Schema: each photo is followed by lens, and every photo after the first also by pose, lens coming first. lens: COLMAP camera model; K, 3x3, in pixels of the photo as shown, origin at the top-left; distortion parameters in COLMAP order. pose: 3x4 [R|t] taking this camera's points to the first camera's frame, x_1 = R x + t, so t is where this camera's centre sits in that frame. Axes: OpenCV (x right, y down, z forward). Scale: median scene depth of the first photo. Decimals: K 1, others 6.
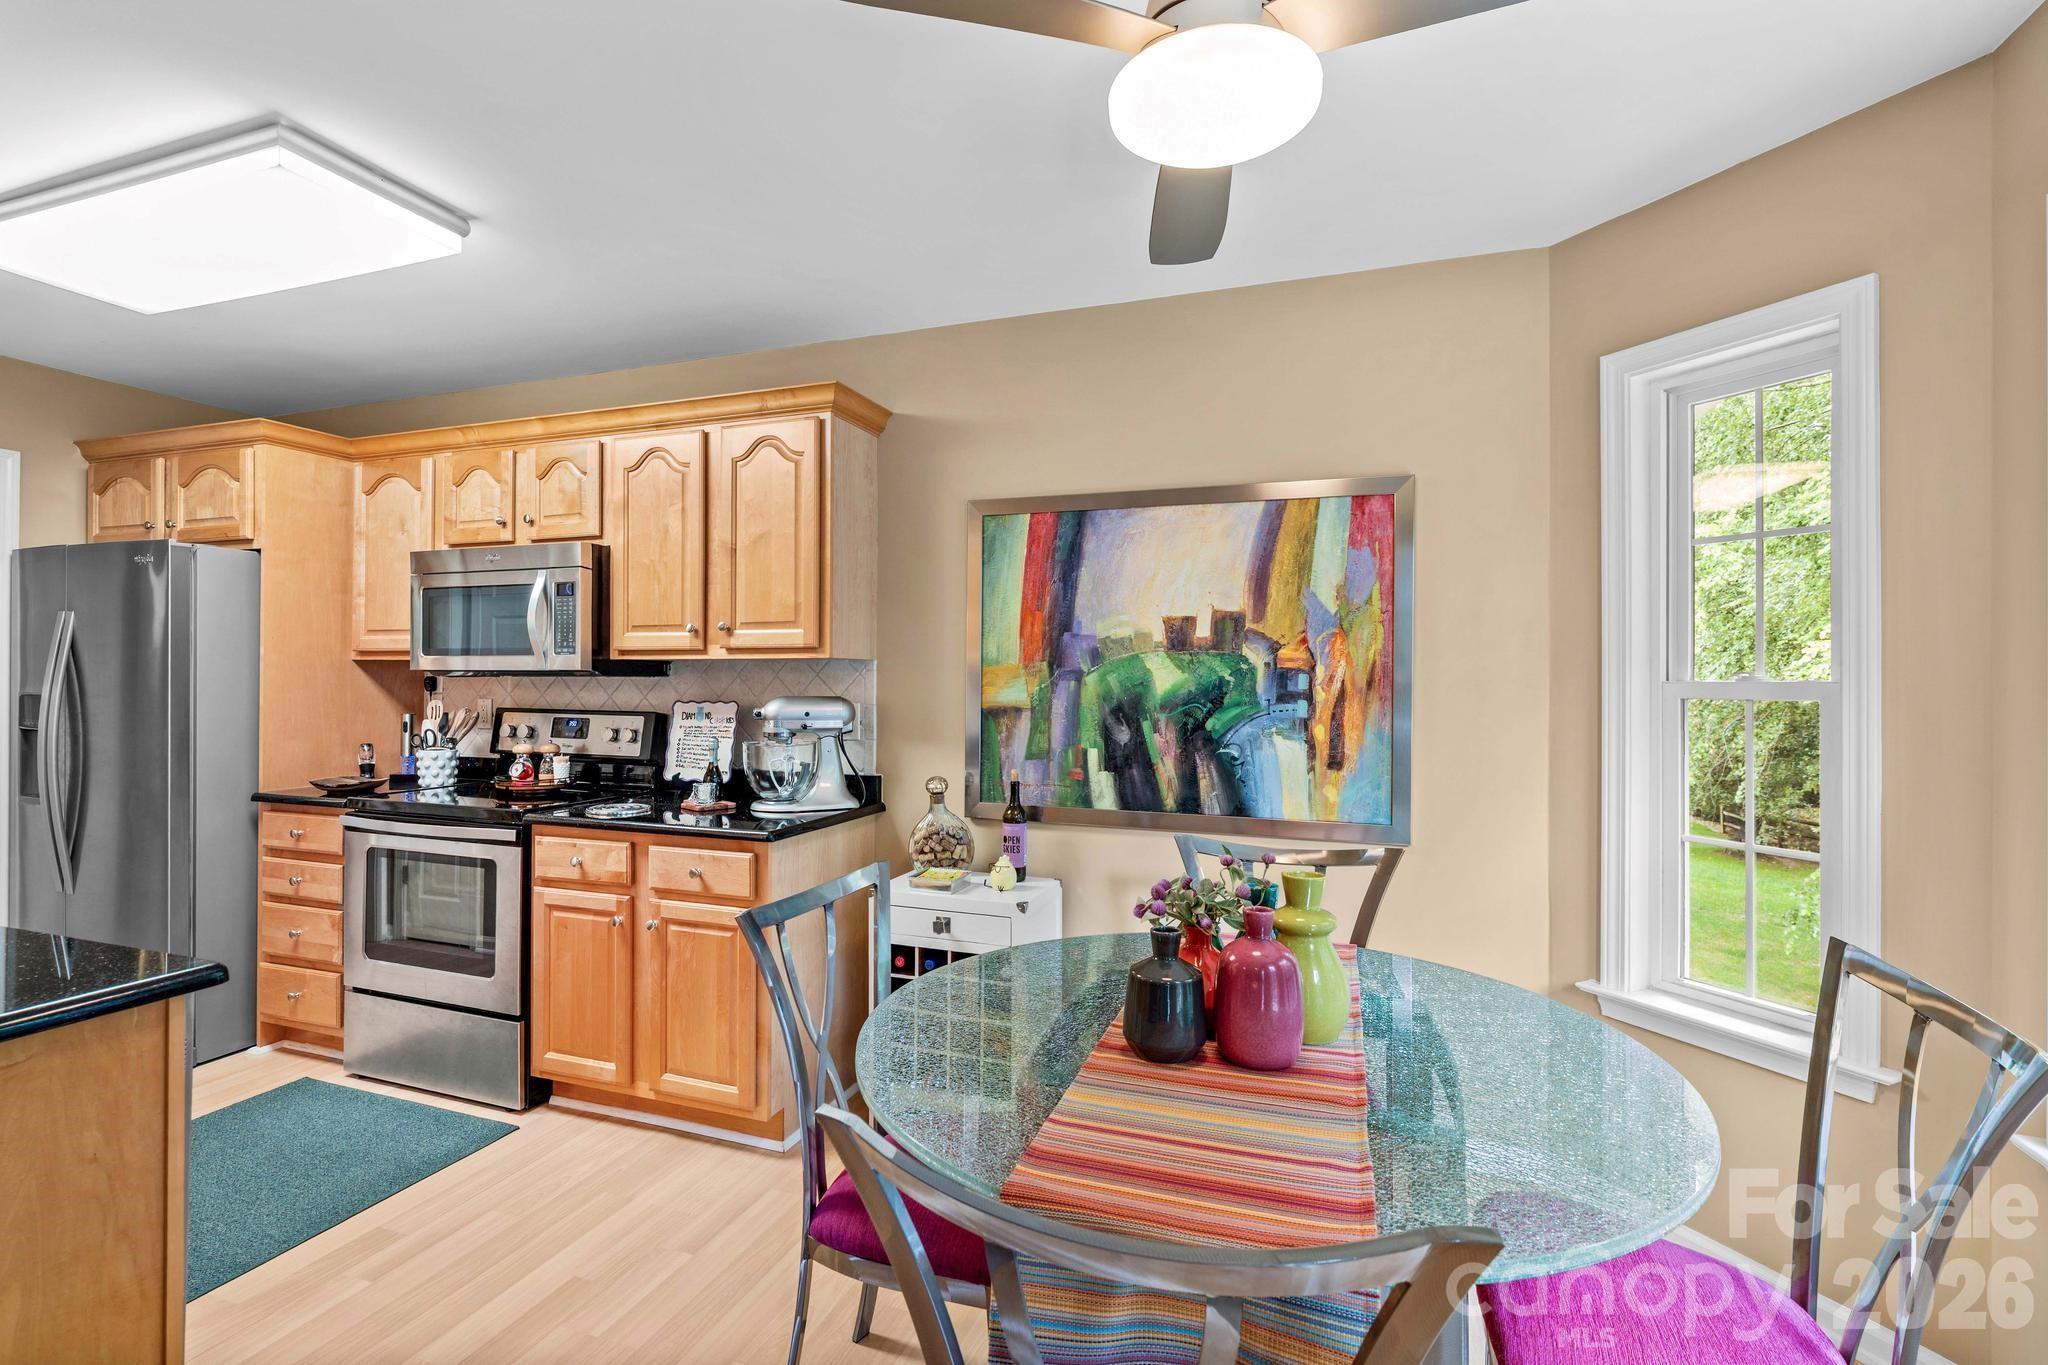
lens RADIAL K [[940.7, 0, 1019.6], [0, 940.7, 678.5], [0, 0, 1]] dist [-0.007896, 0.003025]
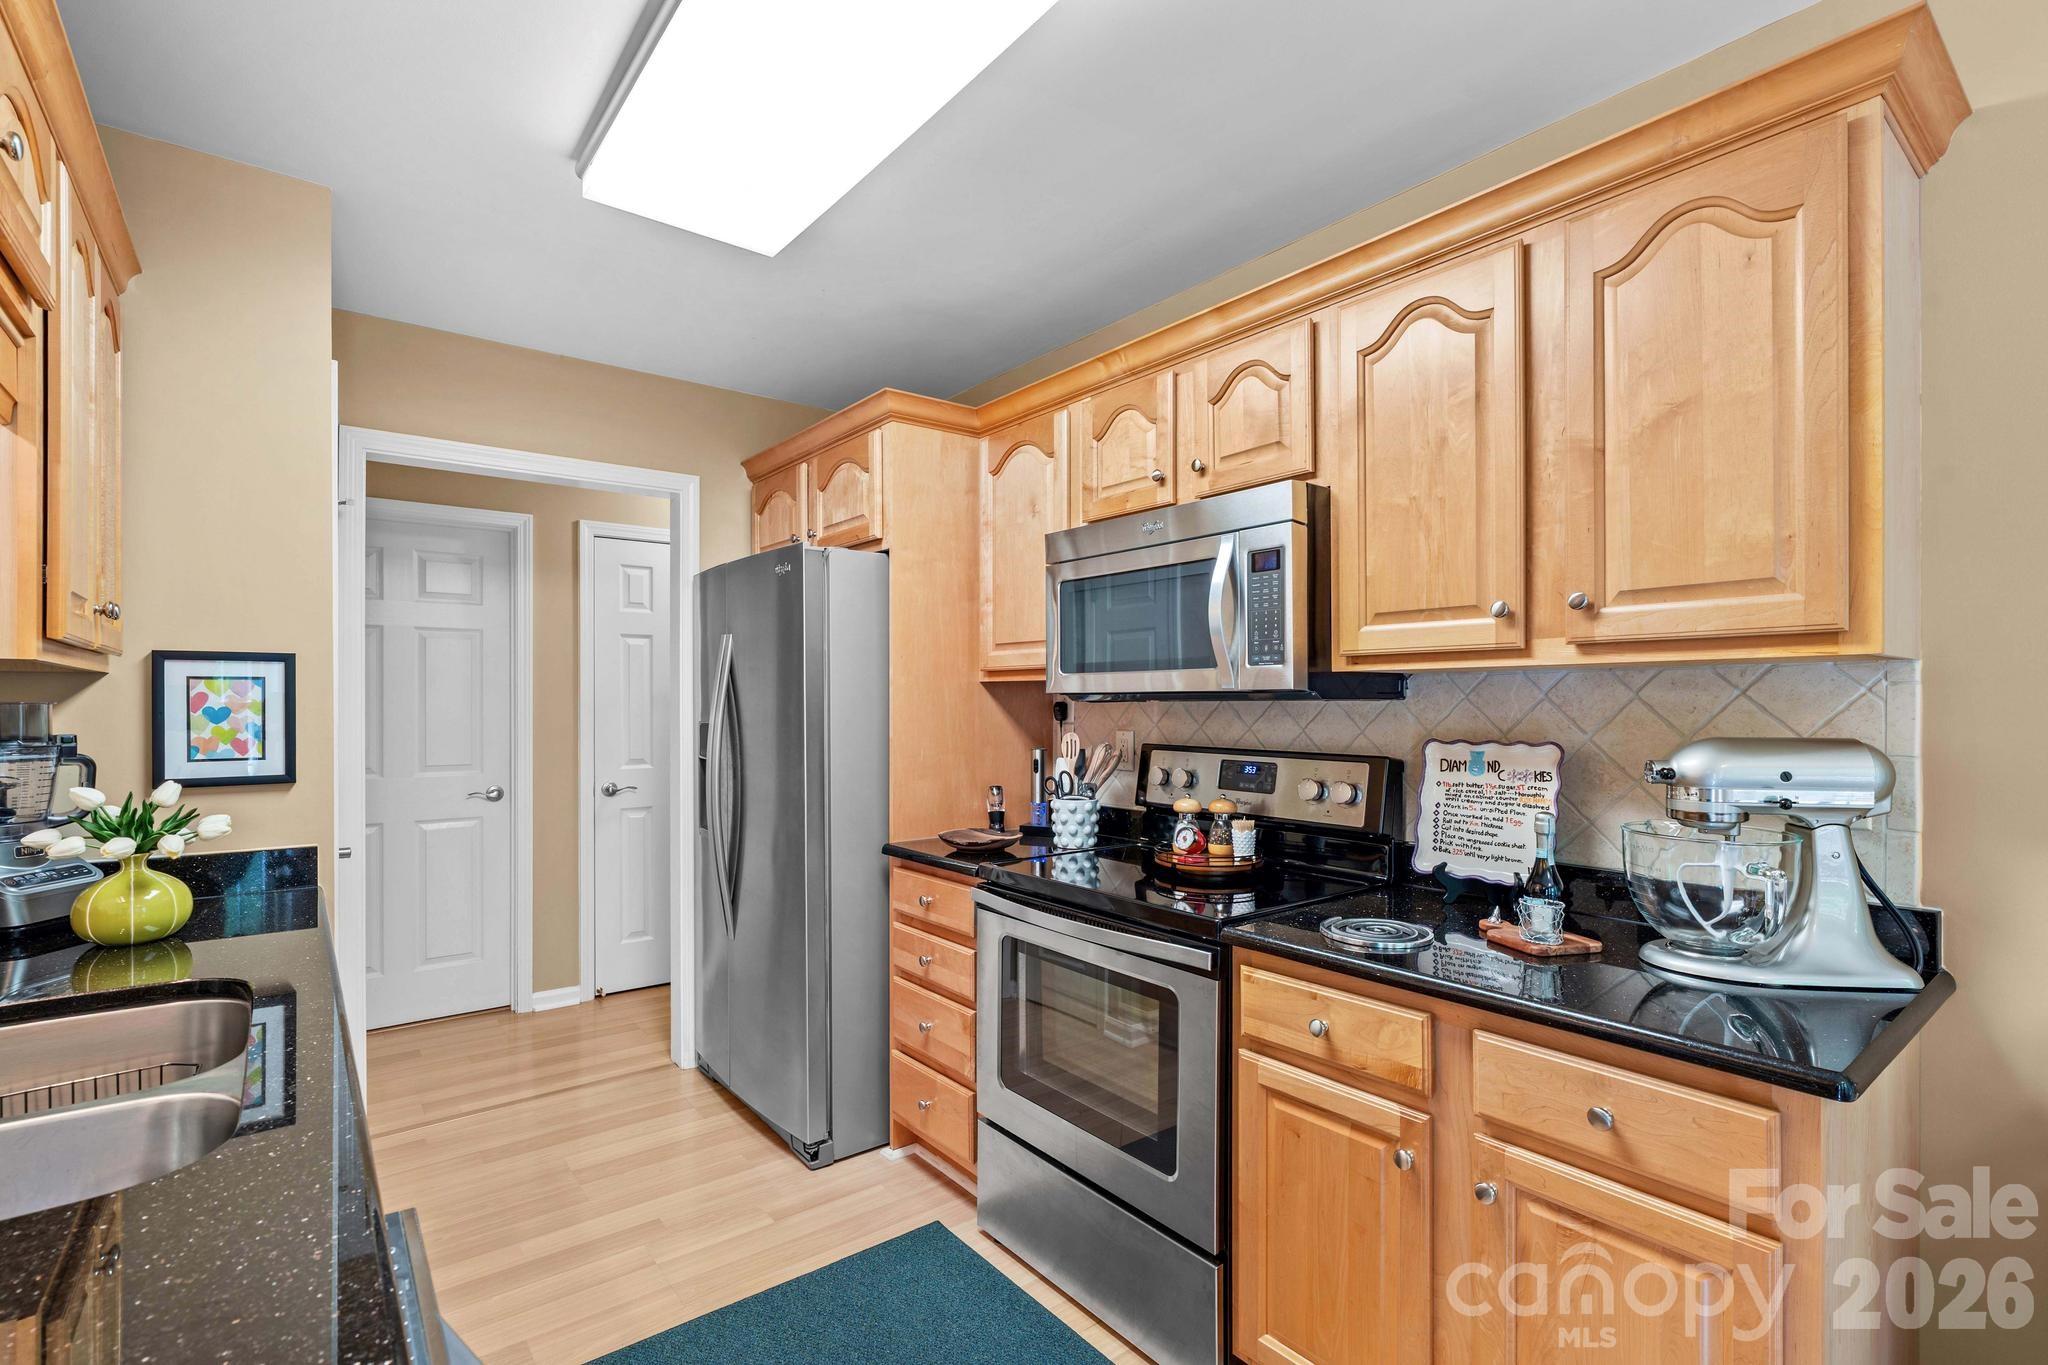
lens RADIAL K [[940.7, 0, 1023.5], [0, 940.7, 699.6], [0, 0, 1]] dist [-0.007896, 0.003025]
pose [[0.848312, -0.008438, -0.529430, -0.305406], [0.007404, 0.999964, -0.004074, -0.001365], [0.529445, -0.000464, 0.848344, 0.404148]]
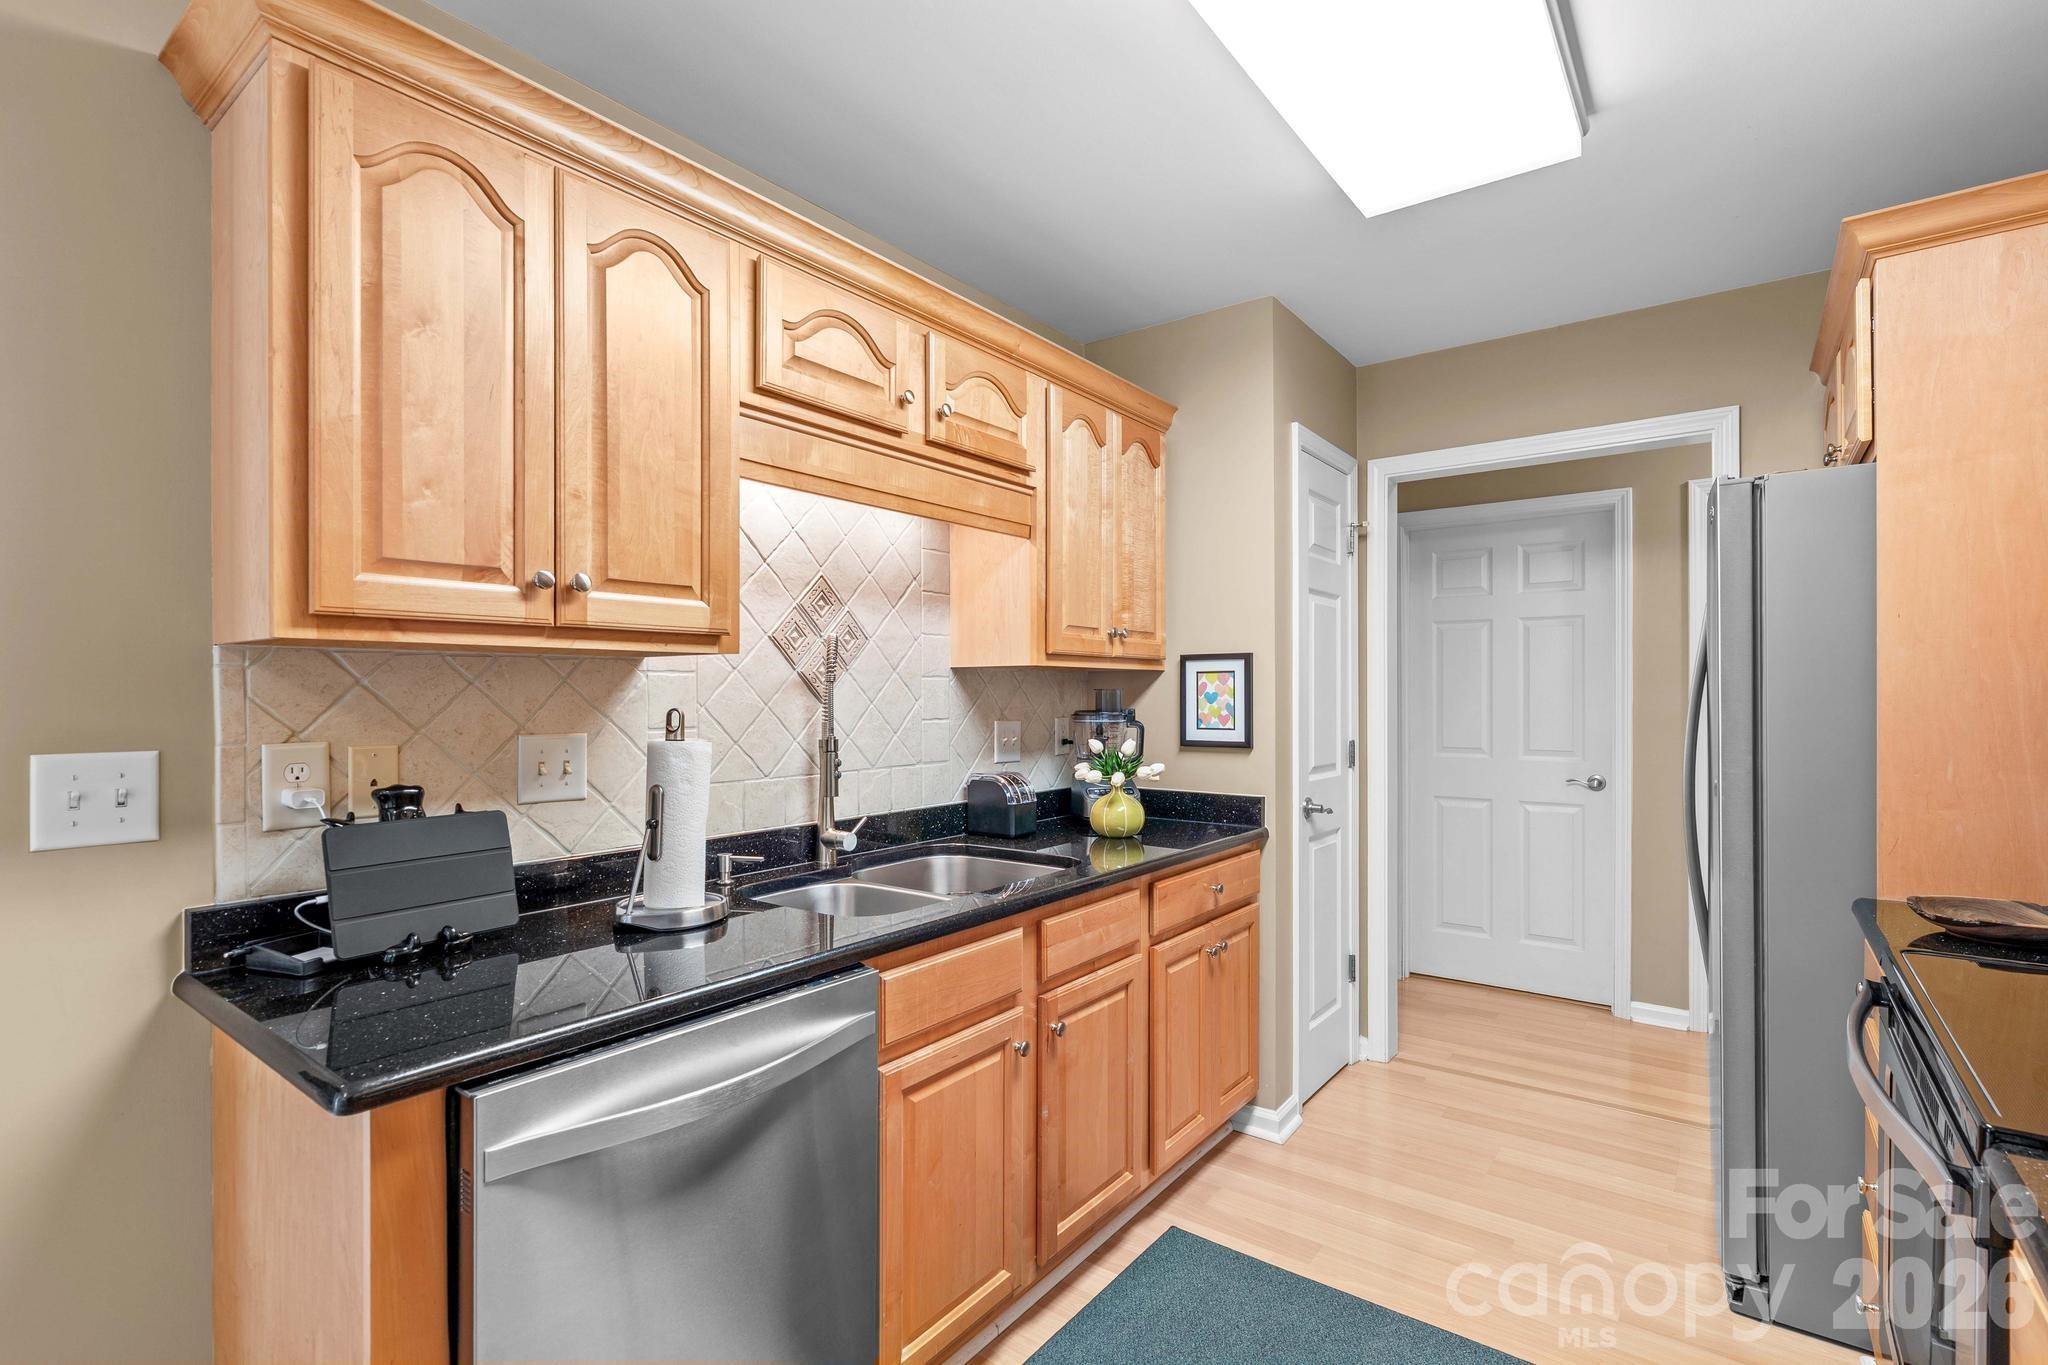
lens RADIAL K [[940.7, 0, 985.3], [0, 940.7, 689.5], [0, 0, 1]] dist [-0.007896, 0.003025]
pose [[-0.320361, -0.007624, -0.947265, -0.145555], [0.002180, 0.999959, -0.008786, 0.002155], [0.947293, -0.004880, -0.320331, 0.769729]]
